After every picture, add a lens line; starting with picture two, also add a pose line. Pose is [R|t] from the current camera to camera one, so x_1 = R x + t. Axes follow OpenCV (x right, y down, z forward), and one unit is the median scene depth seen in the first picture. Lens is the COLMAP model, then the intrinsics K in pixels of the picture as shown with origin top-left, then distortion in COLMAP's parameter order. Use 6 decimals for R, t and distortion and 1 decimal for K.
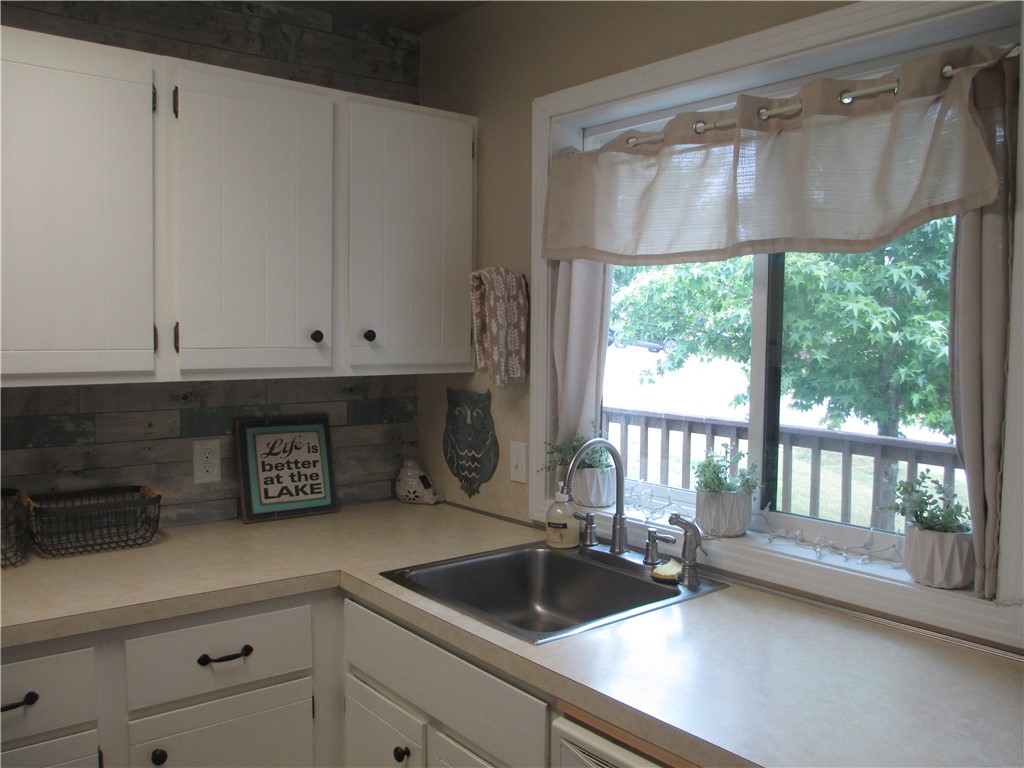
lens RADIAL K [[849.4, 0, 512.0], [0, 849.4, 384.0], [0, 0, 1]] dist [-0.084217, 0.051527]
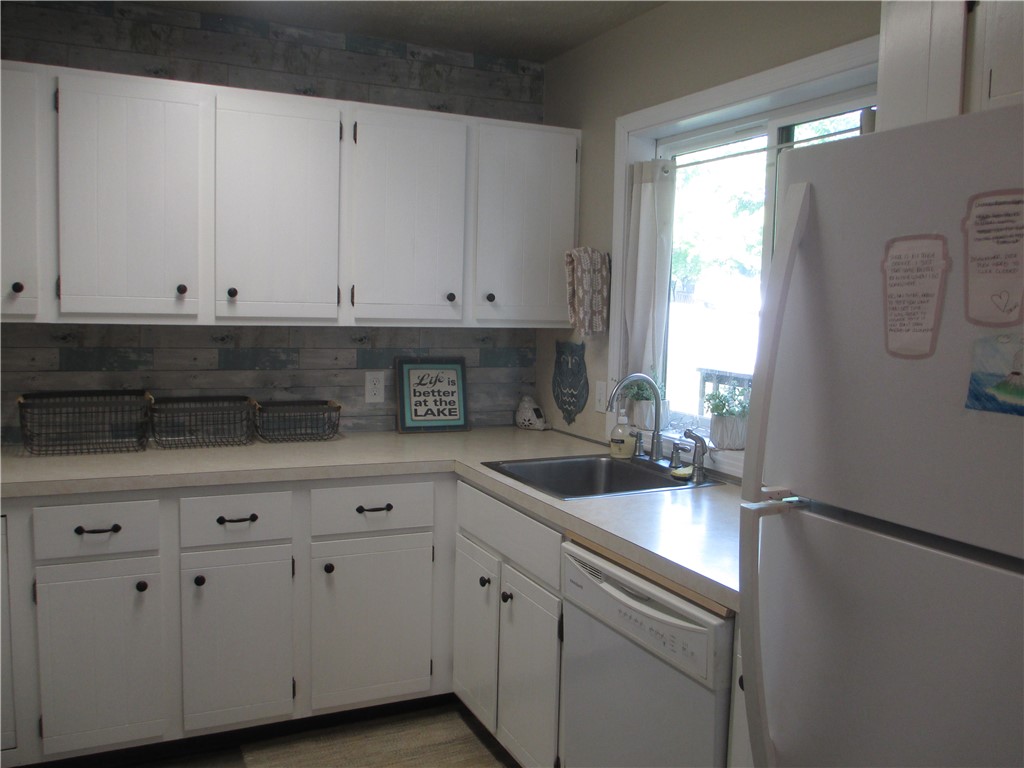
lens RADIAL K [[849.4, 0, 512.0], [0, 849.4, 384.0], [0, 0, 1]] dist [-0.084217, 0.051527]
pose [[0.973375, 0.037289, -0.226163, 0.174280], [-0.030478, 0.998973, 0.033534, 0.033626], [0.227181, -0.025749, 0.973512, -0.311004]]
